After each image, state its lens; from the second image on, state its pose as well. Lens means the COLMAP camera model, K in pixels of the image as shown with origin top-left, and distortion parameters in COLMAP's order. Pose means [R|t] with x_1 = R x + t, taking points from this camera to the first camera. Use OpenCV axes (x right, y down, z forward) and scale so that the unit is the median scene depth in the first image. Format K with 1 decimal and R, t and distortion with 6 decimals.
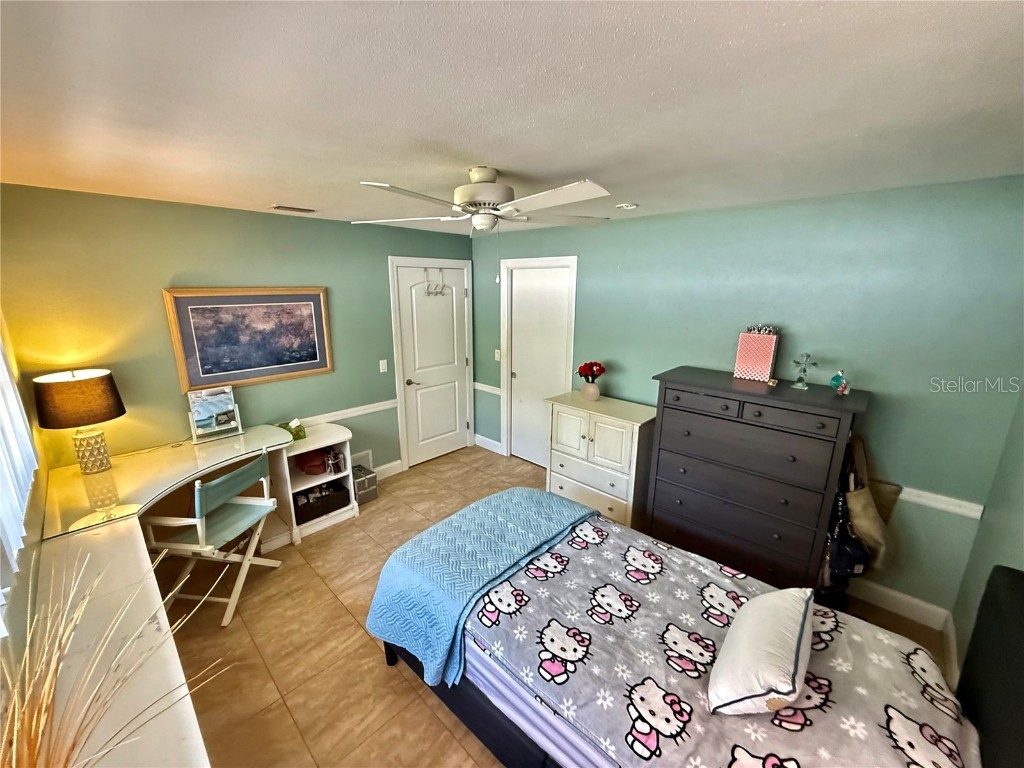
lens RADIAL K [[409.9, 0, 508.9], [0, 409.9, 382.2], [0, 0, 1]] dist [-0.000802, 0.000801]
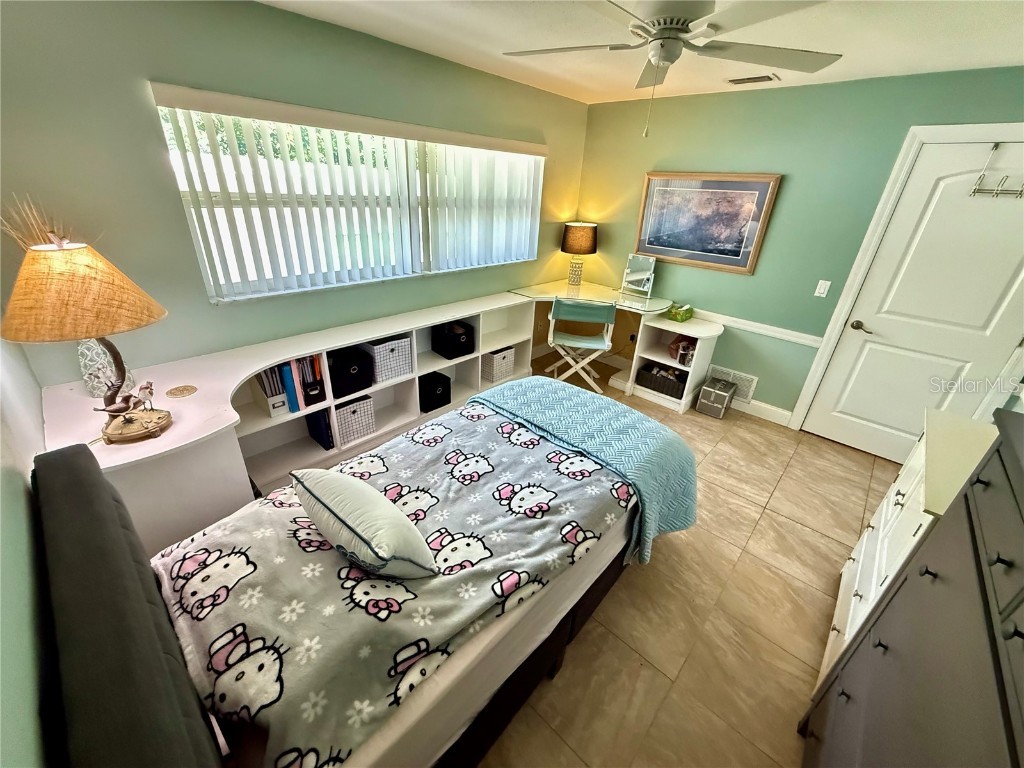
lens RADIAL K [[409.9, 0, 508.9], [0, 409.9, 382.2], [0, 0, 1]] dist [-0.000802, 0.000801]
pose [[0.012021, 0.436342, -0.899701, 0.629640], [-0.279458, 0.865378, 0.415962, -0.059982], [0.960083, 0.246428, 0.132342, 0.524291]]
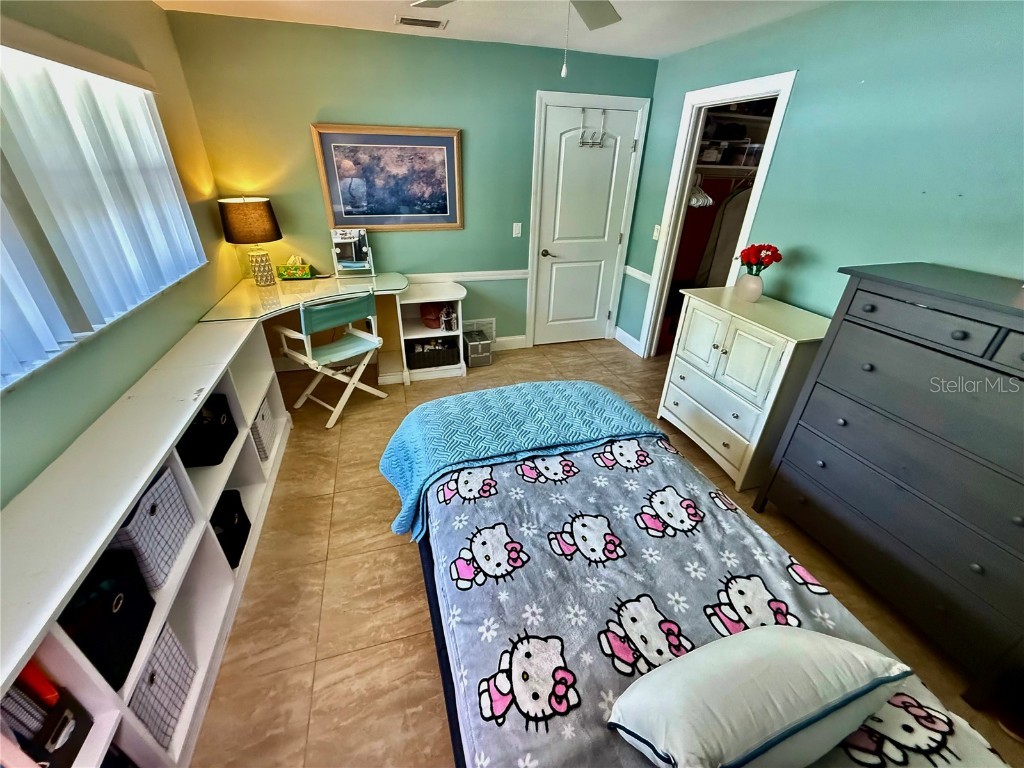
lens RADIAL K [[409.9, 0, 508.9], [0, 409.9, 382.2], [0, 0, 1]] dist [-0.000802, 0.000801]
pose [[0.868678, 0.248224, -0.428699, 0.217091], [-0.133630, 0.950738, 0.279715, 0.042521], [0.477013, -0.185695, 0.859055, 0.191841]]
